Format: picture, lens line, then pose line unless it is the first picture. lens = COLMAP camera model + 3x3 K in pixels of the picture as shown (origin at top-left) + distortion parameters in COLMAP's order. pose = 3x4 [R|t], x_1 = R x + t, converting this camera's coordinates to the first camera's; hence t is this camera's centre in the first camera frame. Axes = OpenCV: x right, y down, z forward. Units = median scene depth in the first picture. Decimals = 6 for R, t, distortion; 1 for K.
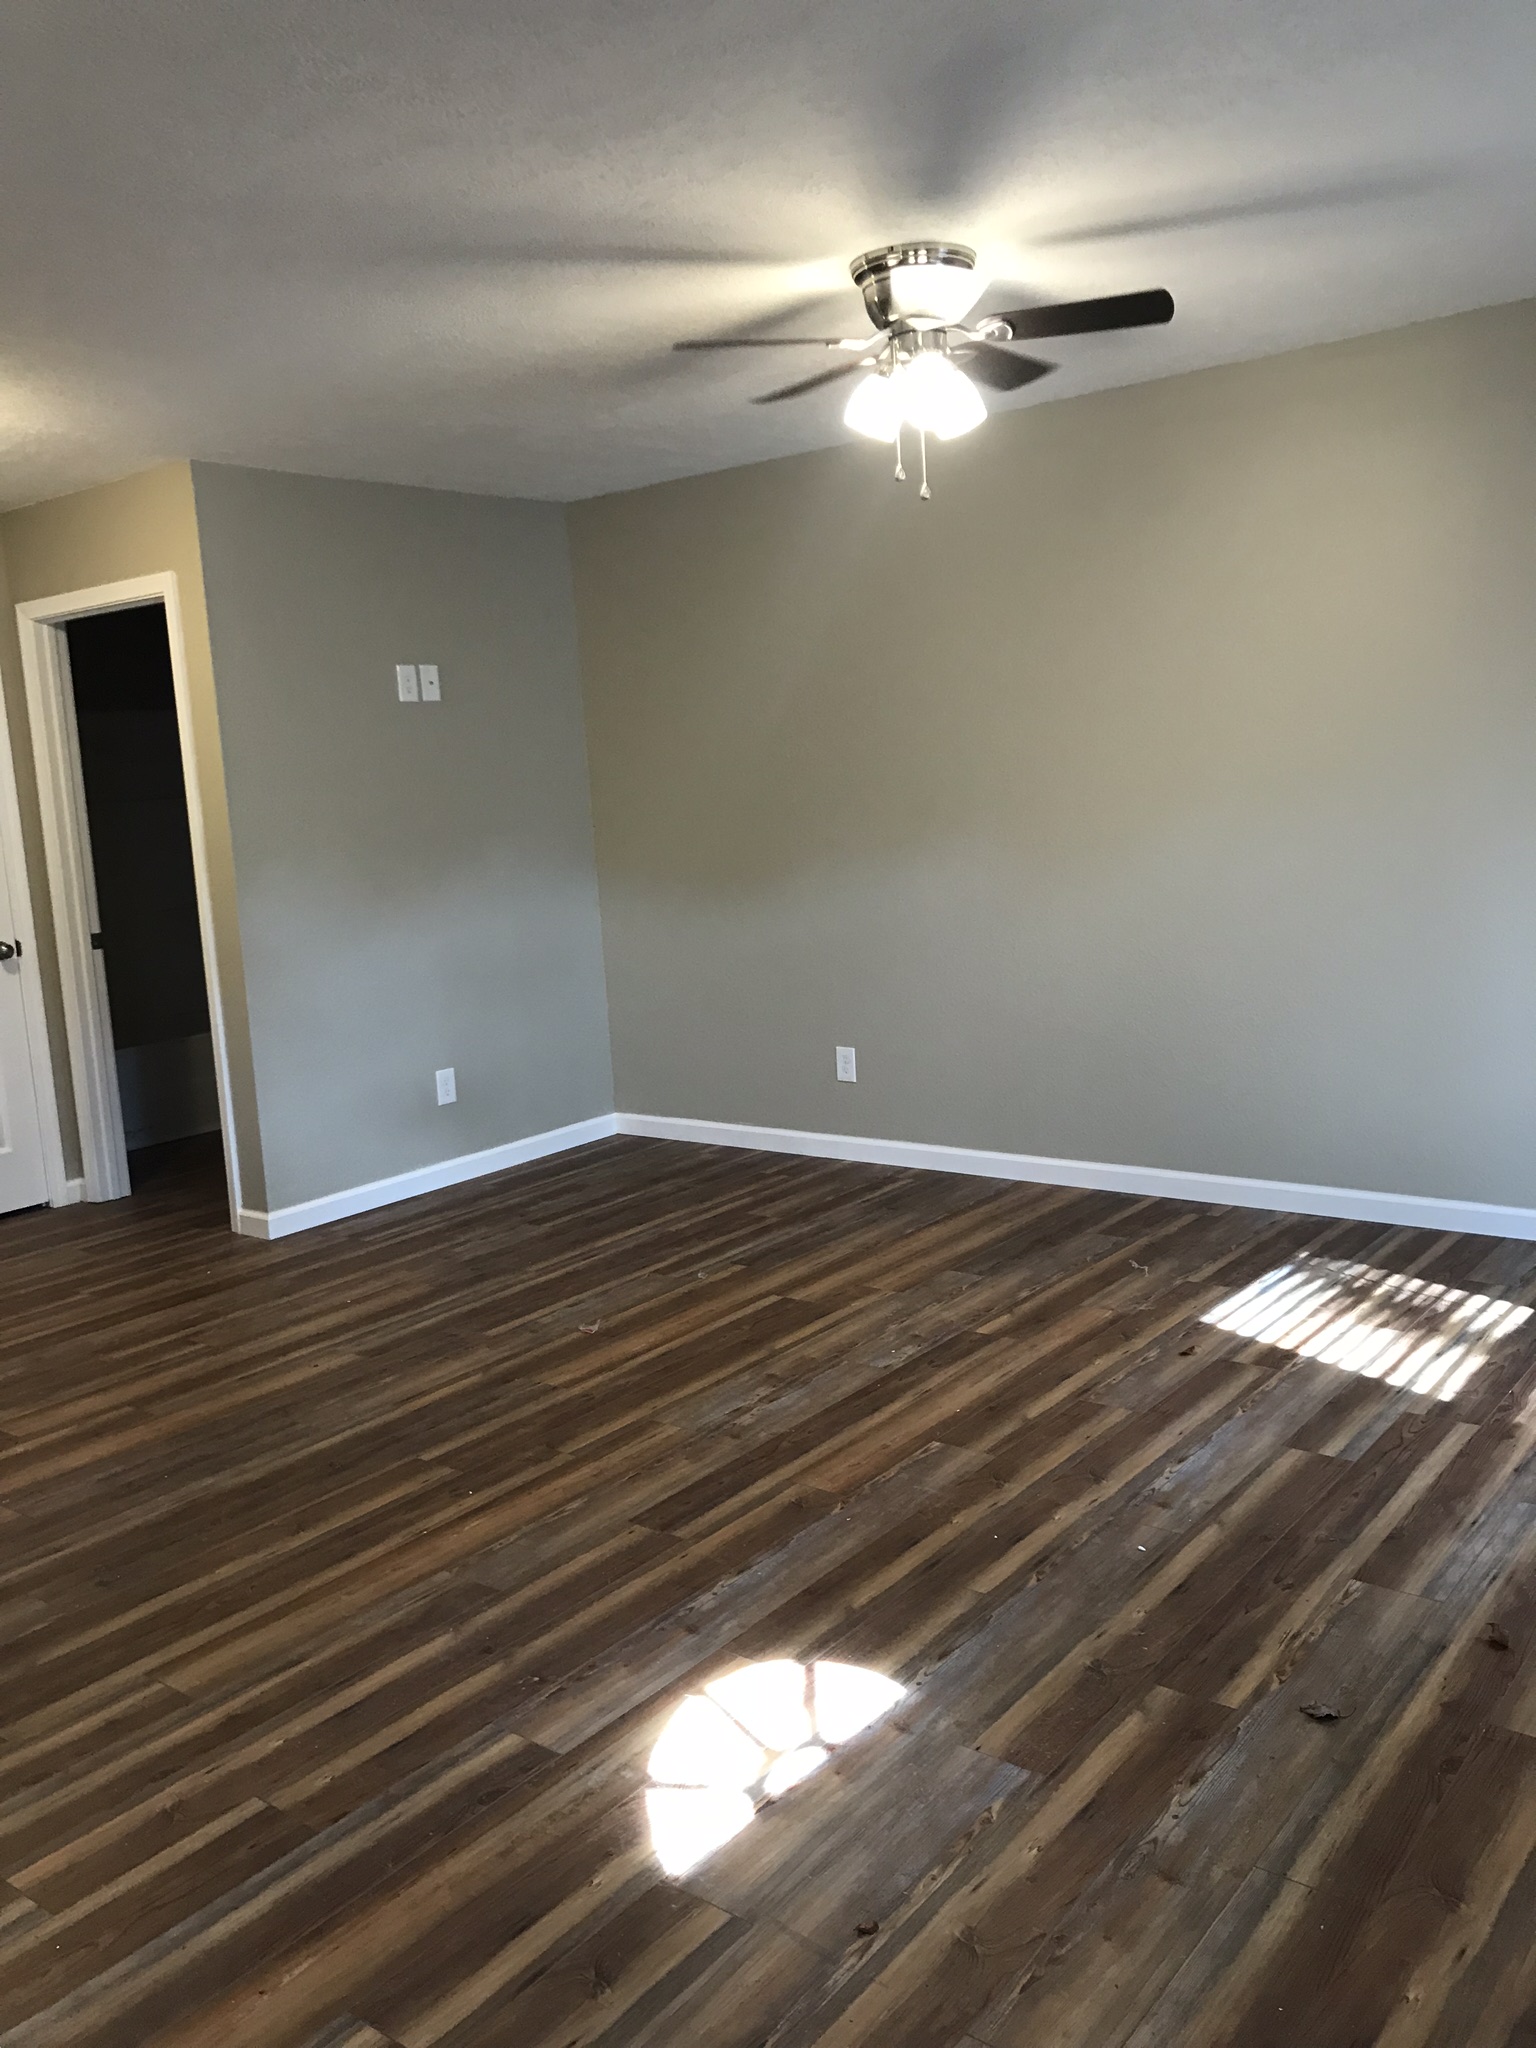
lens RADIAL K [[1660.5, 0, 774.6], [0, 1660.5, 1017.2], [0, 0, 1]] dist [0.028045, -0.008300]
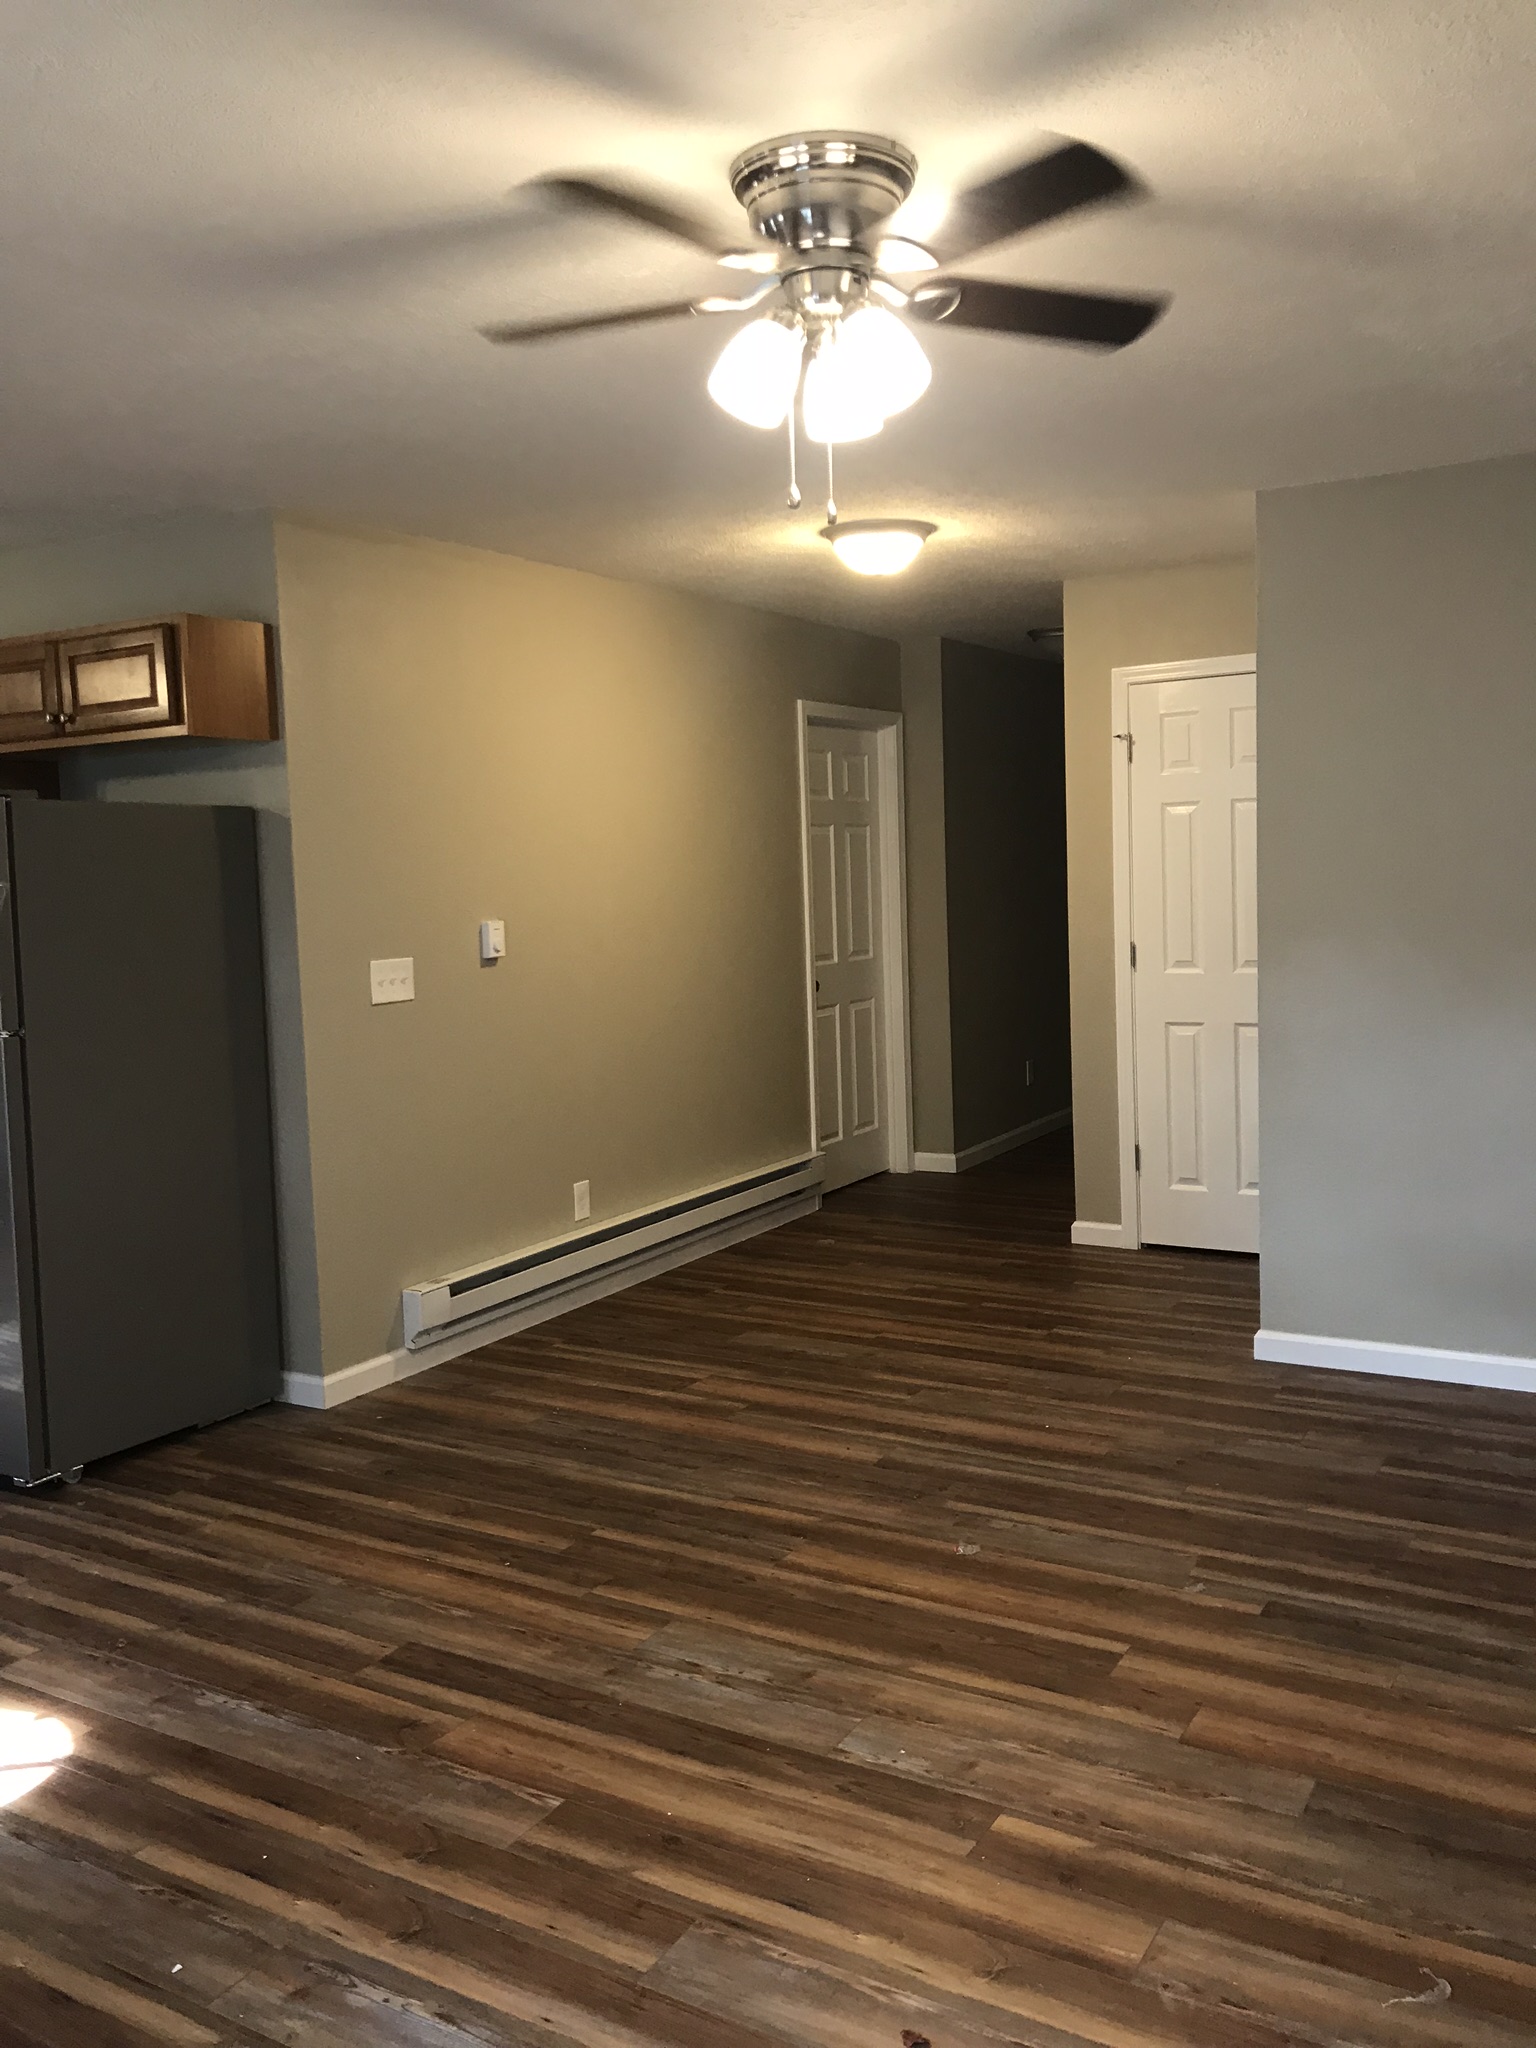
lens RADIAL K [[1660.5, 0, 774.7], [0, 1660.5, 1028.4], [0, 0, 1]] dist [0.028045, -0.008300]
pose [[0.142612, 0.159679, -0.976813, 0.731540], [-0.119879, 0.982422, 0.143094, -0.199405], [0.982492, 0.096693, 0.159247, 0.844788]]
